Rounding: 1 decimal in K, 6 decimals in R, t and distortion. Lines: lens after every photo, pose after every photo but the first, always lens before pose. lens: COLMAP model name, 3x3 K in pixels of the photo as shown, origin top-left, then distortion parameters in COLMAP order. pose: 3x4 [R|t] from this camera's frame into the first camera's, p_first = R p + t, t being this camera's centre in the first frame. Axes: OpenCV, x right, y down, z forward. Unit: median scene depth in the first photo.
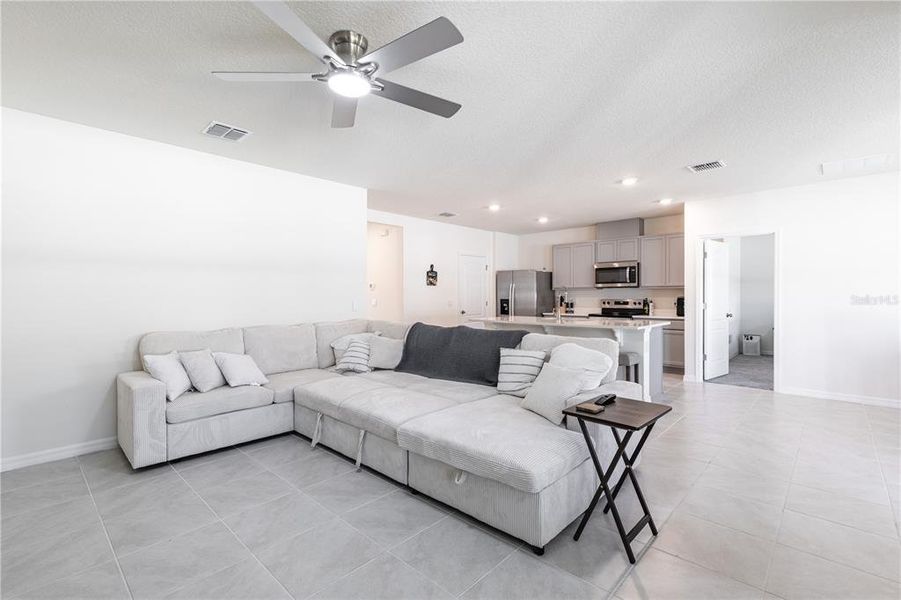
lens RADIAL K [[405.9, 0, 447.8], [0, 405.9, 298.3], [0, 0, 1]] dist [0.002678, 0.000199]
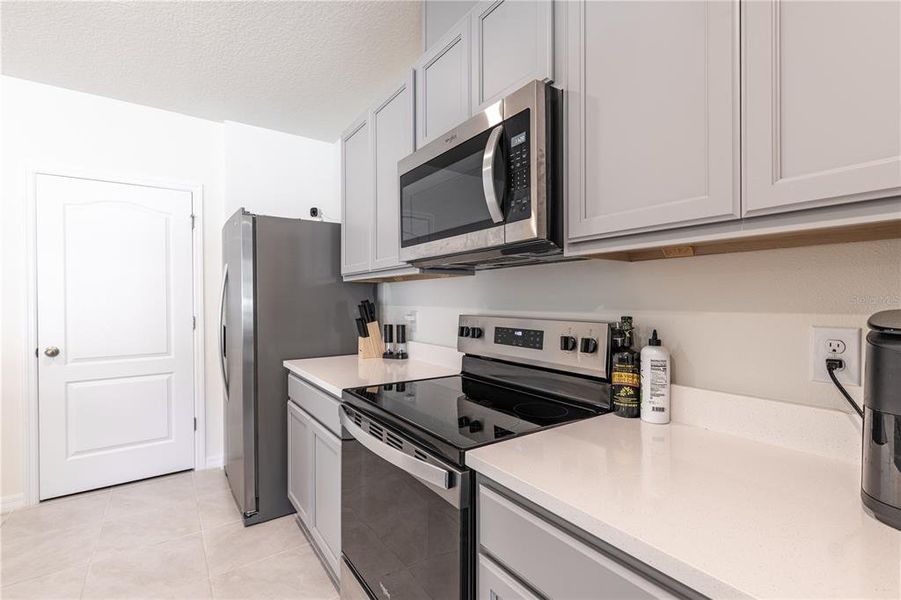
lens RADIAL K [[405.9, 0, 447.8], [0, 405.9, 298.3], [0, 0, 1]] dist [0.002678, 0.000199]
pose [[0.981367, -0.001245, -0.192139, 0.434741], [-0.000301, 0.999968, -0.008020, -0.006520], [0.192143, 0.007928, 0.981335, 0.794435]]
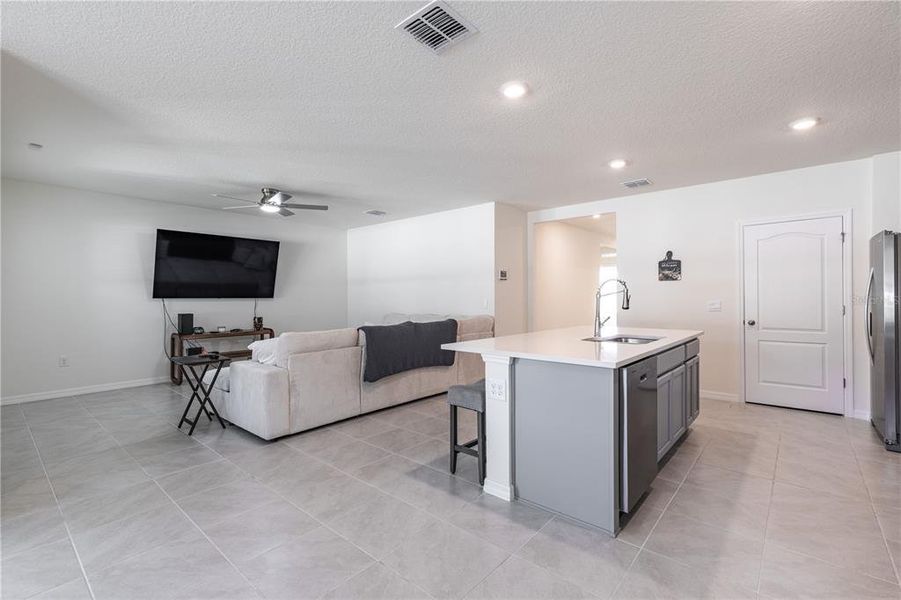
lens RADIAL K [[405.9, 0, 447.8], [0, 405.9, 298.3], [0, 0, 1]] dist [0.002678, 0.000199]
pose [[0.054713, 0.008021, -0.998470, 0.641971], [-0.002155, 0.999966, 0.007915, -0.005141], [0.998500, 0.001719, 0.054729, 0.564315]]
